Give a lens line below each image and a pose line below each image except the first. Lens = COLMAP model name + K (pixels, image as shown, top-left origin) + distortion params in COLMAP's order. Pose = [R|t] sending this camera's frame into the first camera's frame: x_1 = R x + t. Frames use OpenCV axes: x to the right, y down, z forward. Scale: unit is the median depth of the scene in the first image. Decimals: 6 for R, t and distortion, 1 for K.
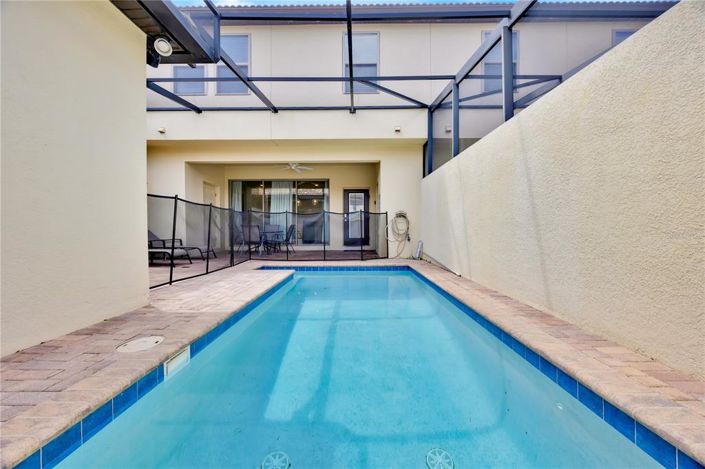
lens RADIAL K [[266.5, 0, 355.2], [0, 266.5, 233.7], [0, 0, 1]] dist [0.001080, 0.000103]
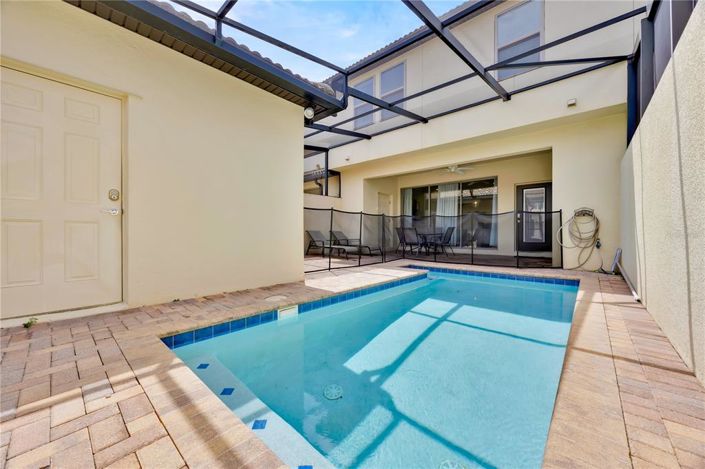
lens RADIAL K [[266.5, 0, 355.2], [0, 266.5, 233.7], [0, 0, 1]] dist [0.001080, 0.000103]
pose [[0.762981, 0.005531, -0.646397, 0.164527], [-0.010944, 0.999931, -0.004363, -0.000885], [0.646328, 0.010403, 0.762989, 0.002155]]
